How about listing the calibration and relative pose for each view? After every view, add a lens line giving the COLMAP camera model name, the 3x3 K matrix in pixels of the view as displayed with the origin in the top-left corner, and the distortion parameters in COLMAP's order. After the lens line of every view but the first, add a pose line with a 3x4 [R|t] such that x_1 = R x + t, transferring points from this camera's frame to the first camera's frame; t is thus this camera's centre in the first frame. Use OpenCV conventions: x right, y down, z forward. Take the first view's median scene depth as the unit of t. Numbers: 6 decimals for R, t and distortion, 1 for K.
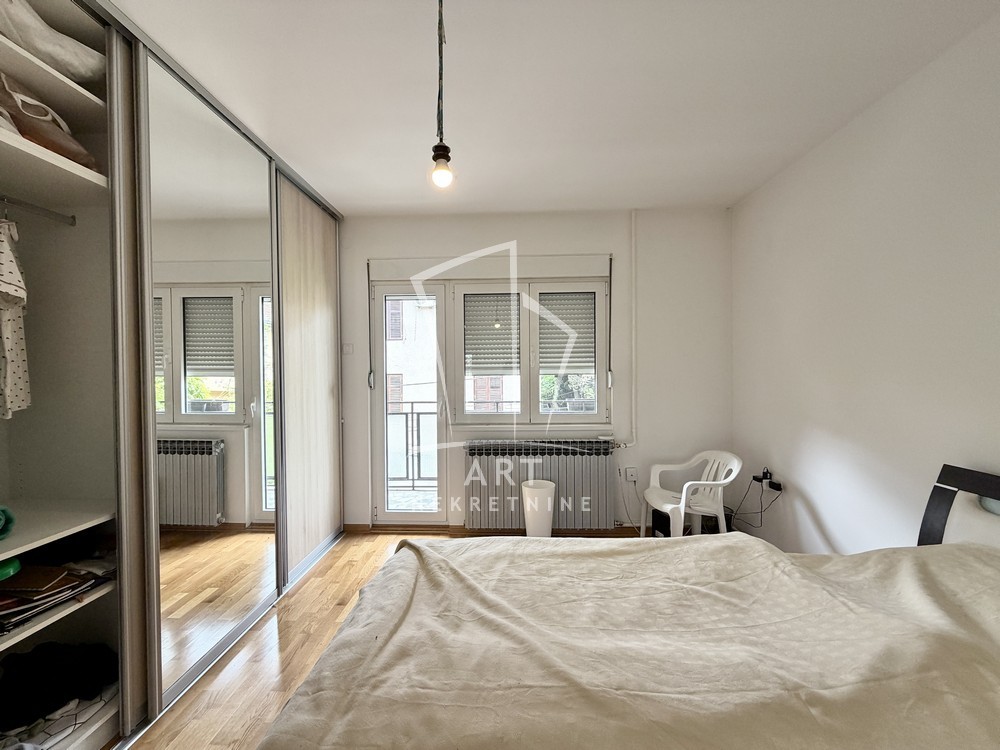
lens RADIAL K [[398.3, 0, 497.7], [0, 398.3, 377.1], [0, 0, 1]] dist [0.000904, 0.000165]
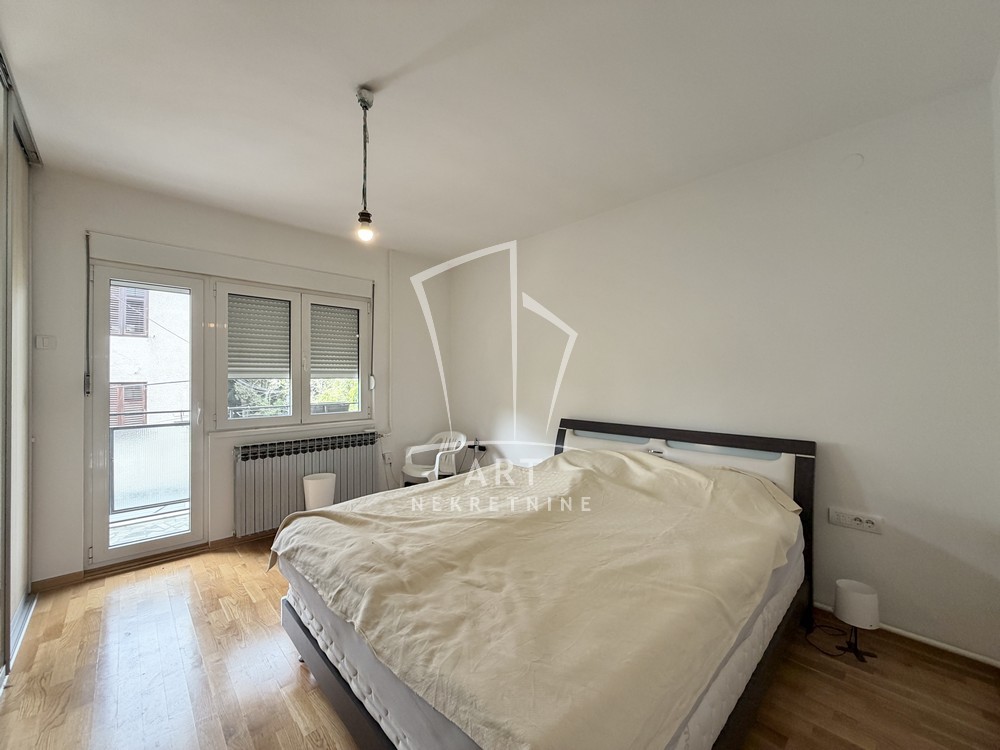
lens RADIAL K [[398.3, 0, 497.7], [0, 398.3, 377.1], [0, 0, 1]] dist [0.000904, 0.000165]
pose [[0.697103, 0.008696, 0.716919, -0.356893], [0.008230, 0.999764, -0.020130, 0.018445], [-0.716924, 0.019933, 0.696866, -0.138669]]
